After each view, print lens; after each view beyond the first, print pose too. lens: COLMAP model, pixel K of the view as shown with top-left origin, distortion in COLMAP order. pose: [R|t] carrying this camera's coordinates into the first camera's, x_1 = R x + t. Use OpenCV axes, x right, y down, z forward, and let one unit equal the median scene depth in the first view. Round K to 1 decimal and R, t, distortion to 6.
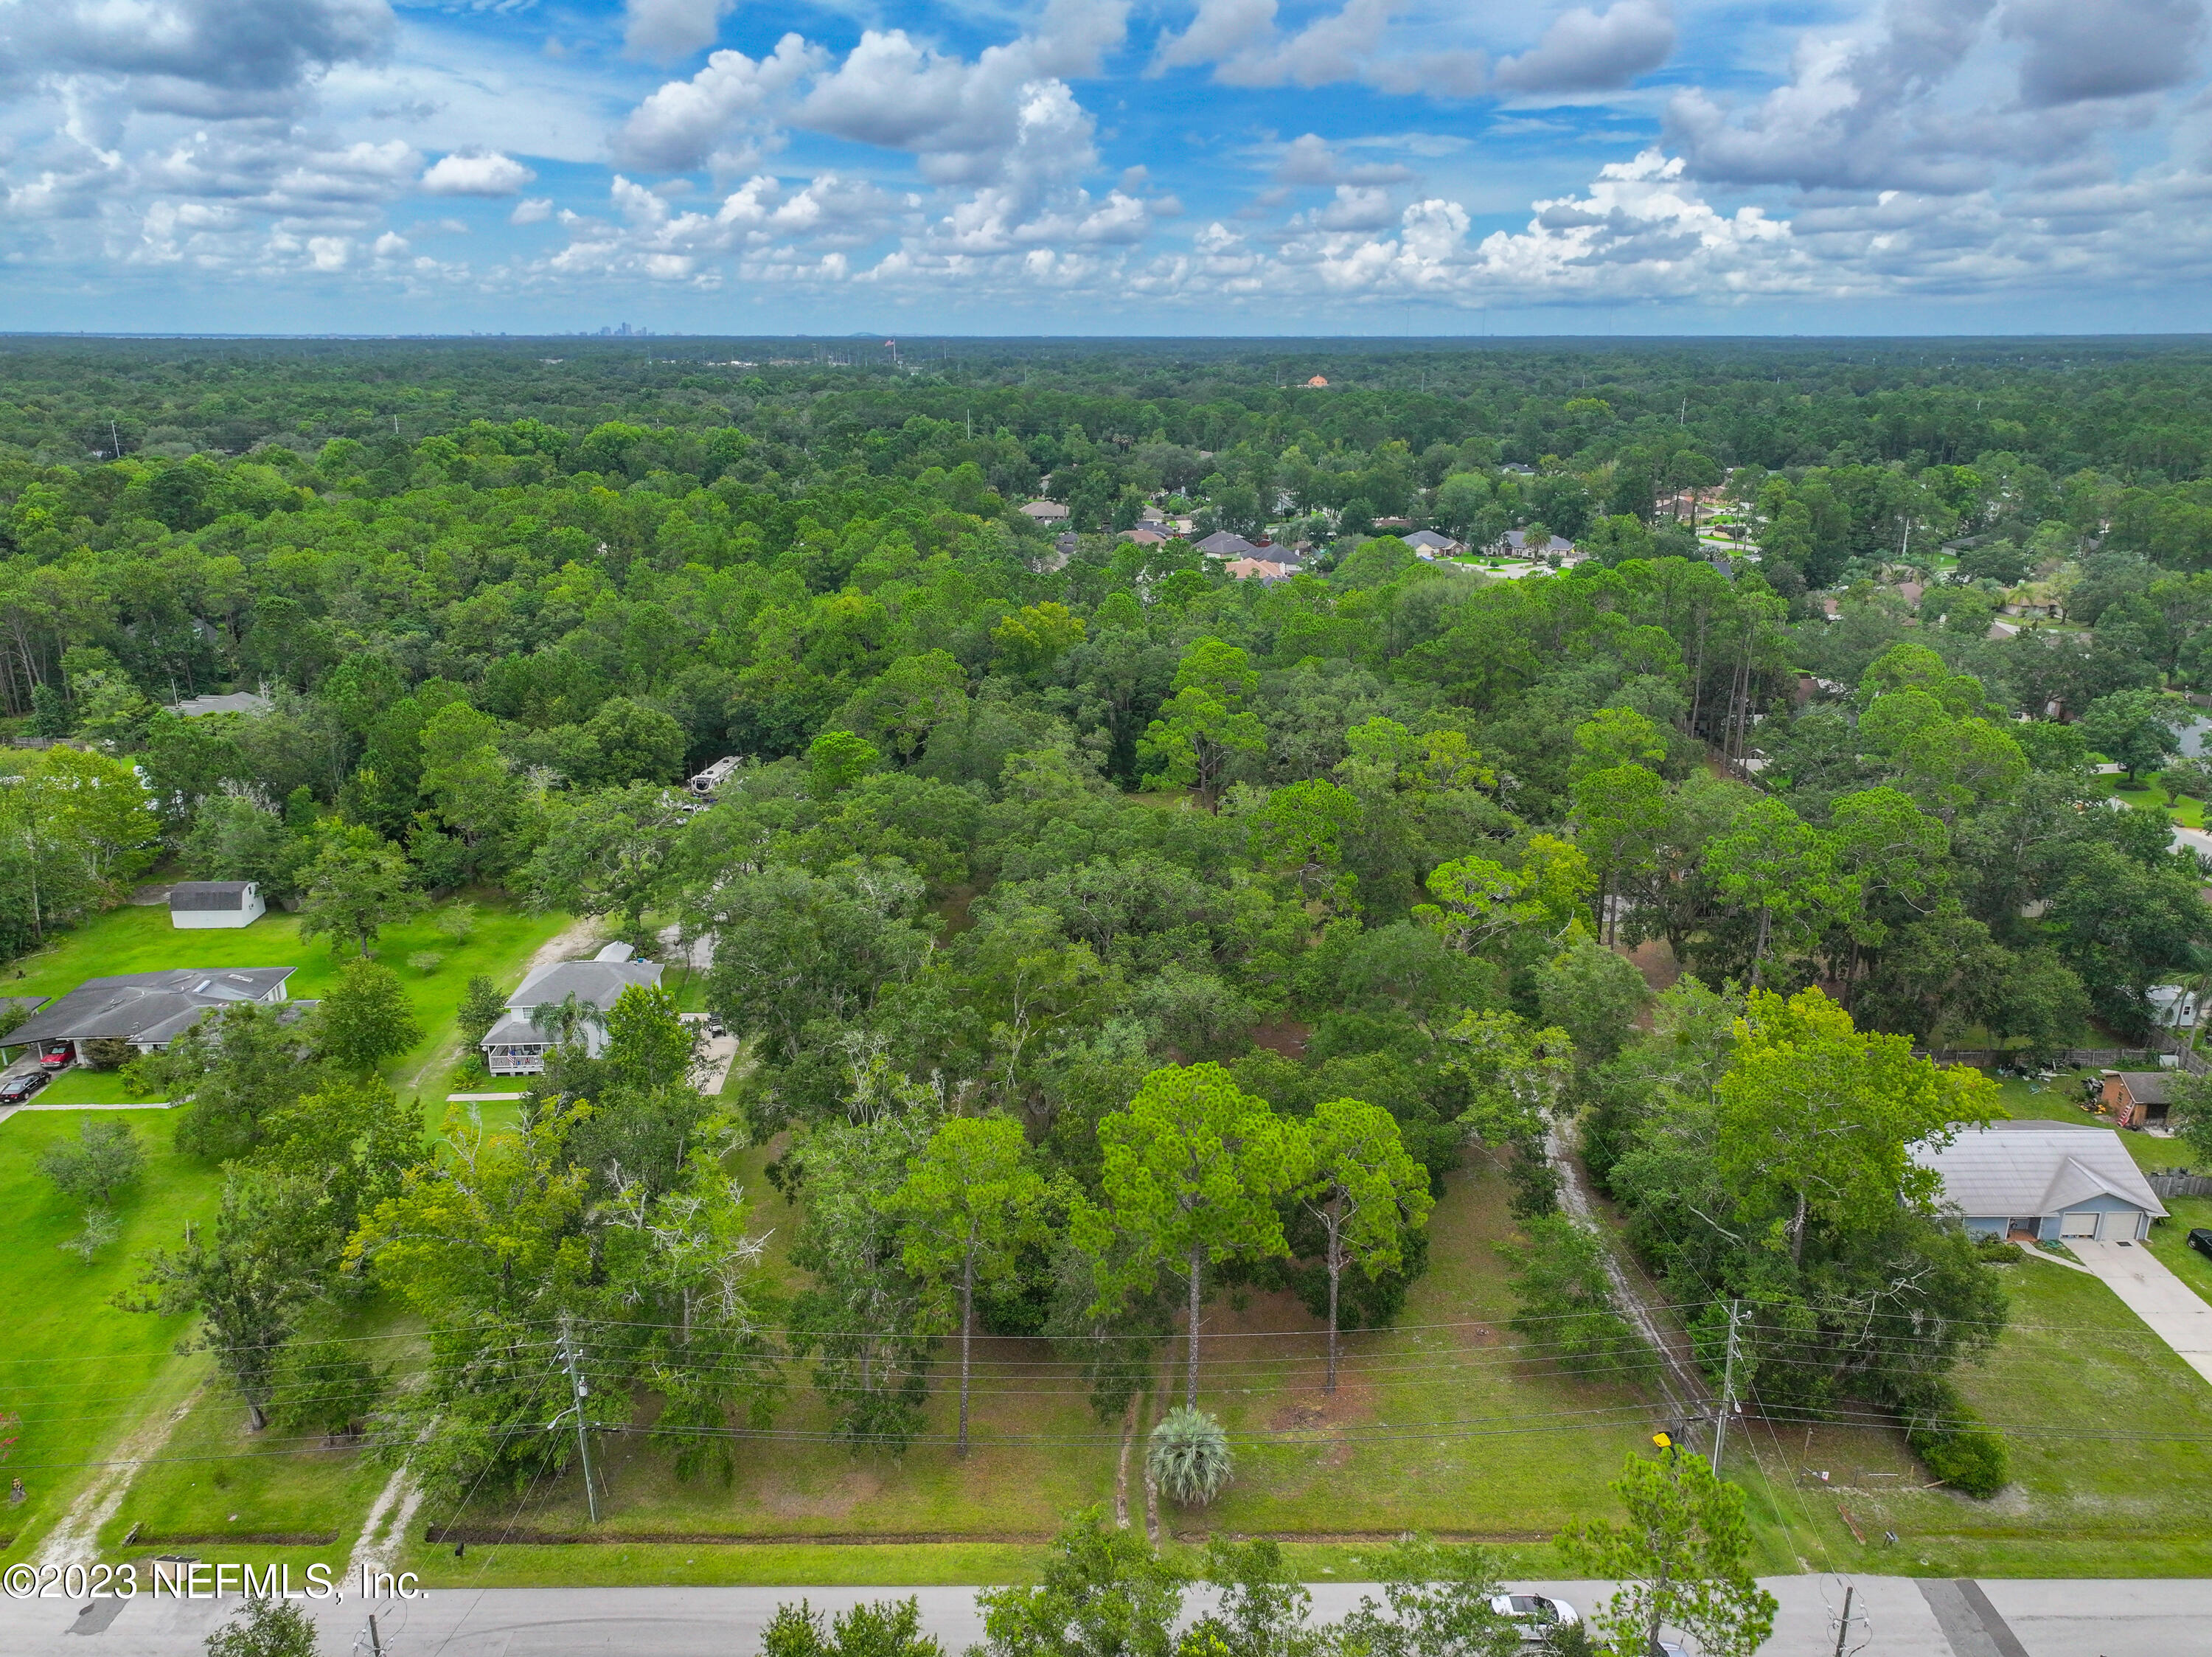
lens RADIAL K [[1532.6, 0, 1103.8], [0, 1532.6, 821.0], [0, 0, 1]] dist [-0.004832, 0.020259]
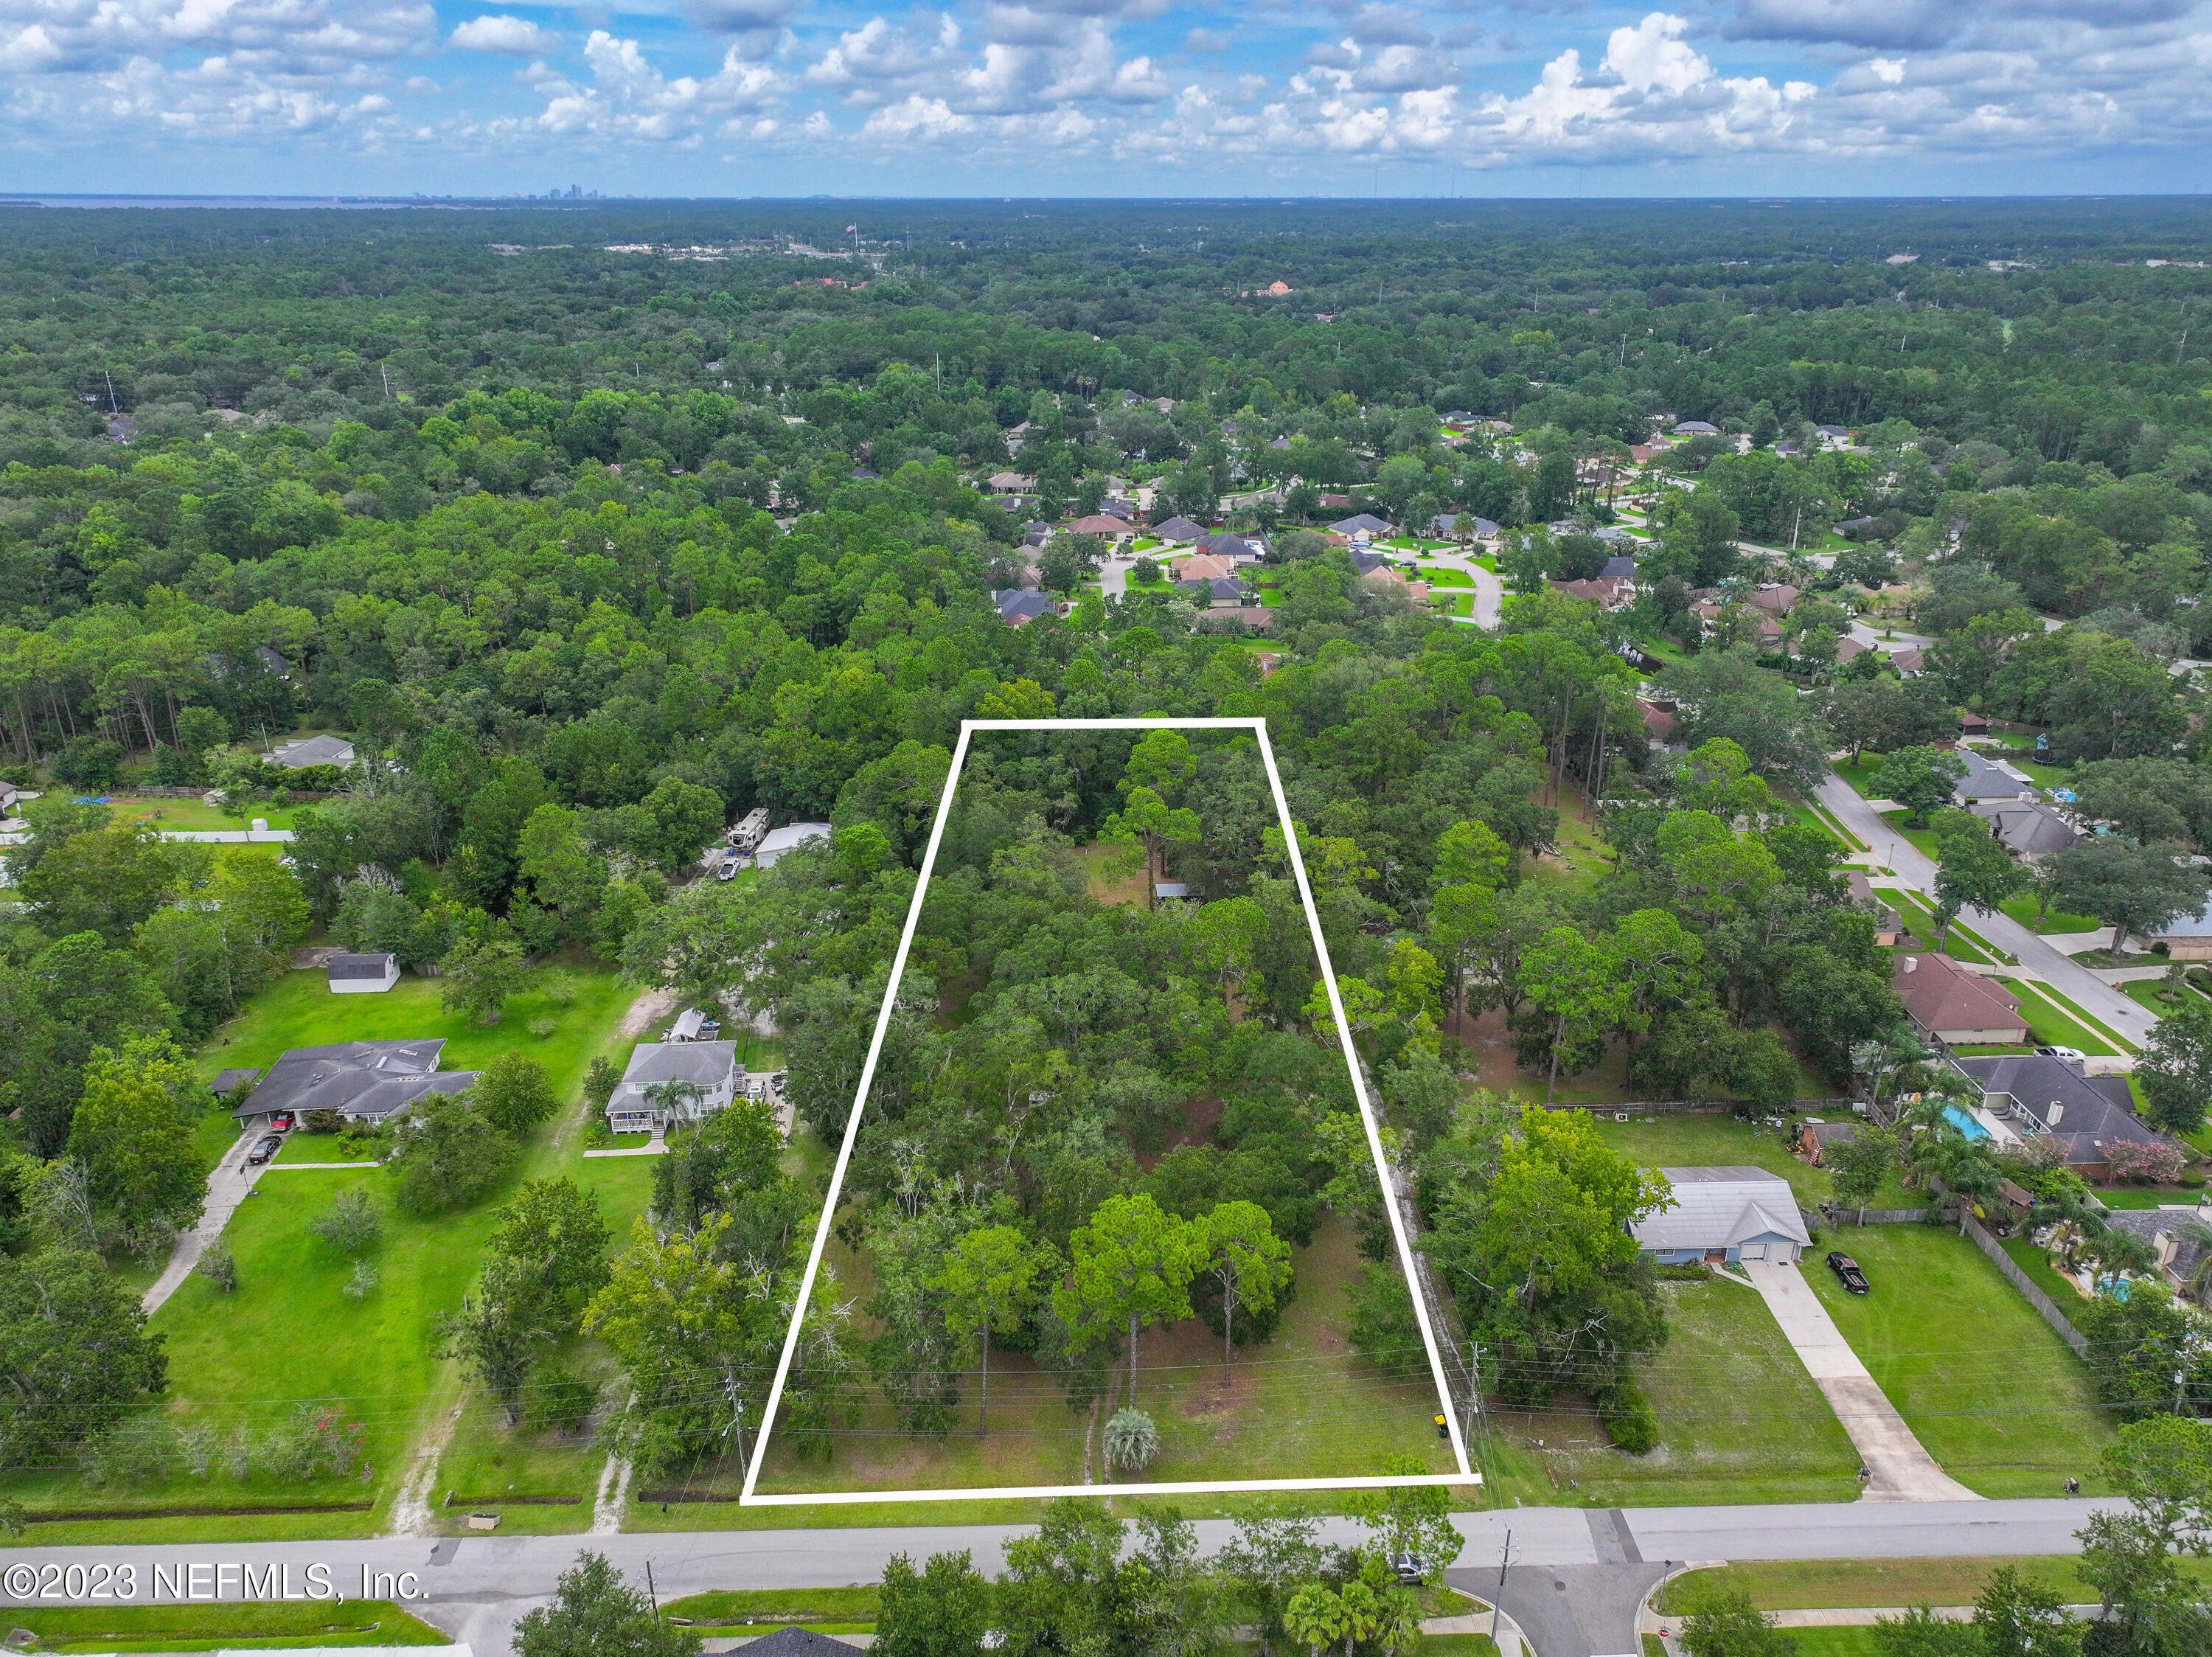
lens RADIAL K [[1495.6, 0, 1101.5], [0, 1495.6, 837.6], [0, 0, 1]] dist [-0.000963, 0.014344]
pose [[0.999775, -0.009166, 0.019125, 0.001872], [0.007475, 0.996205, 0.086712, -0.209752], [-0.019847, -0.086550, 0.996050, -0.294482]]
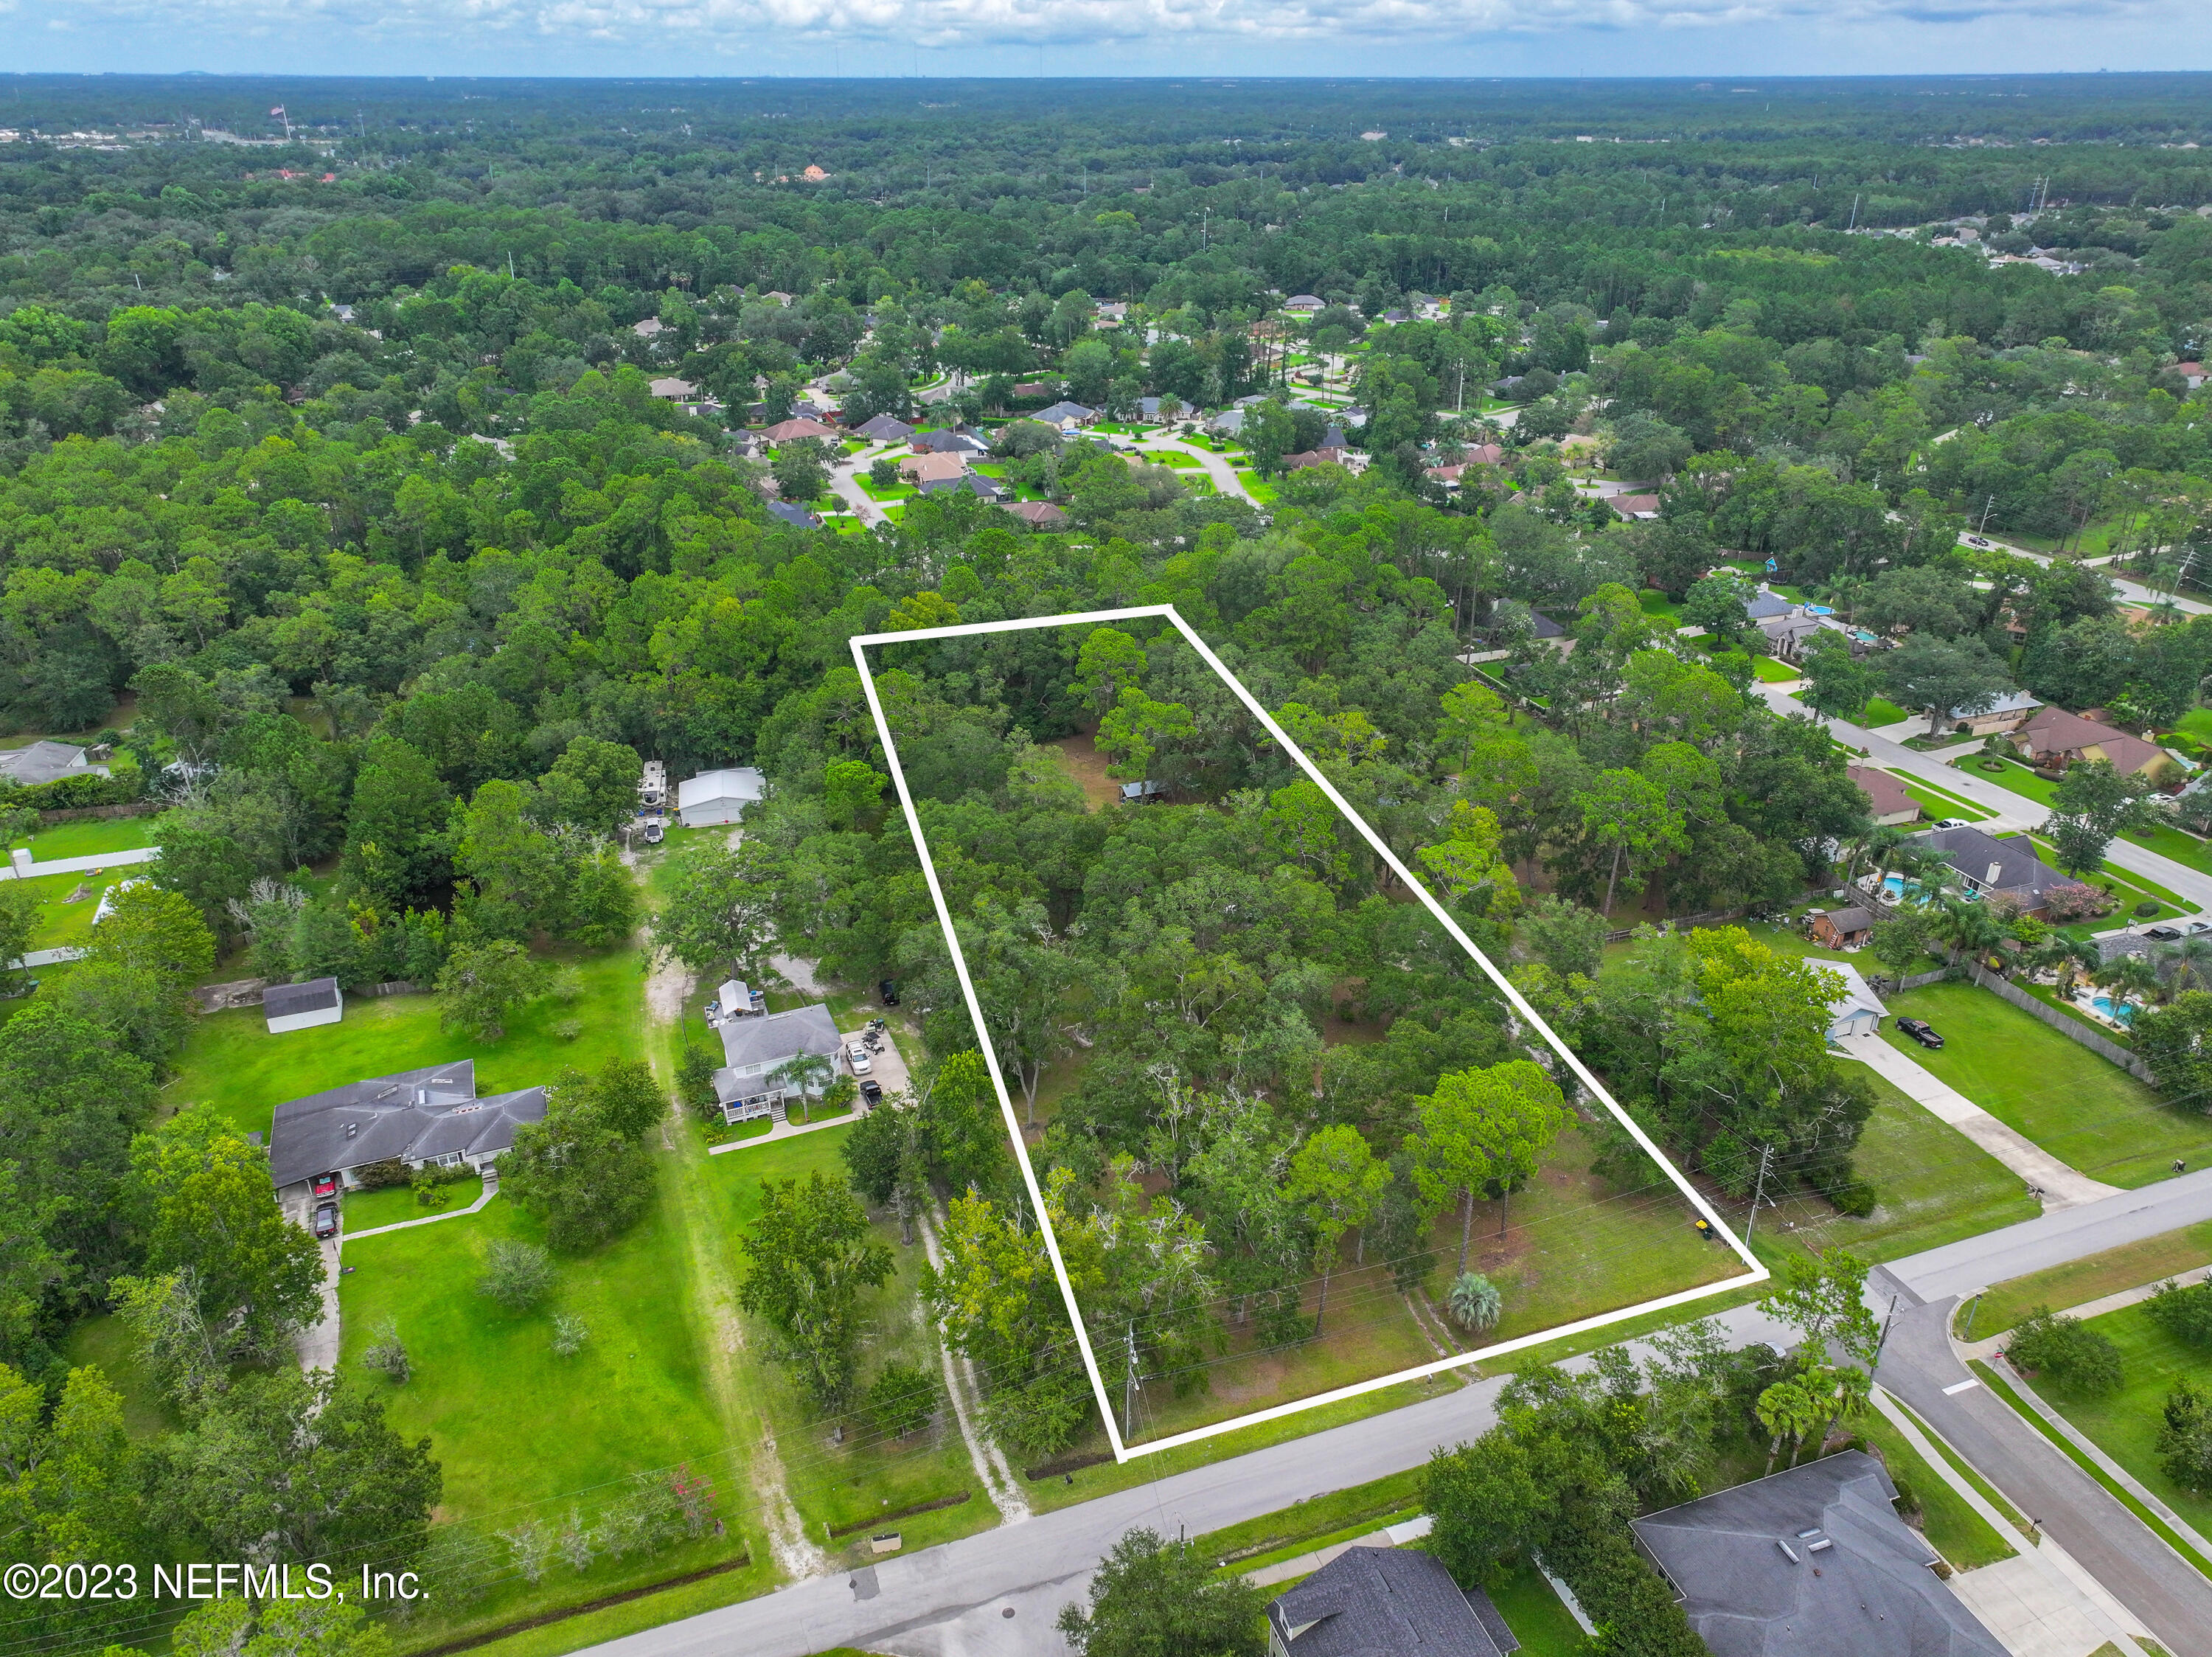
lens RADIAL K [[1502.3, 0, 1106.0], [0, 1502.3, 828.5], [0, 0, 1]] dist [0.007936, 0.002979]
pose [[0.945807, -0.146577, 0.289767, -0.448384], [0.102873, 0.981617, 0.160766, -0.236692], [-0.308005, -0.122244, 0.943498, -0.197211]]
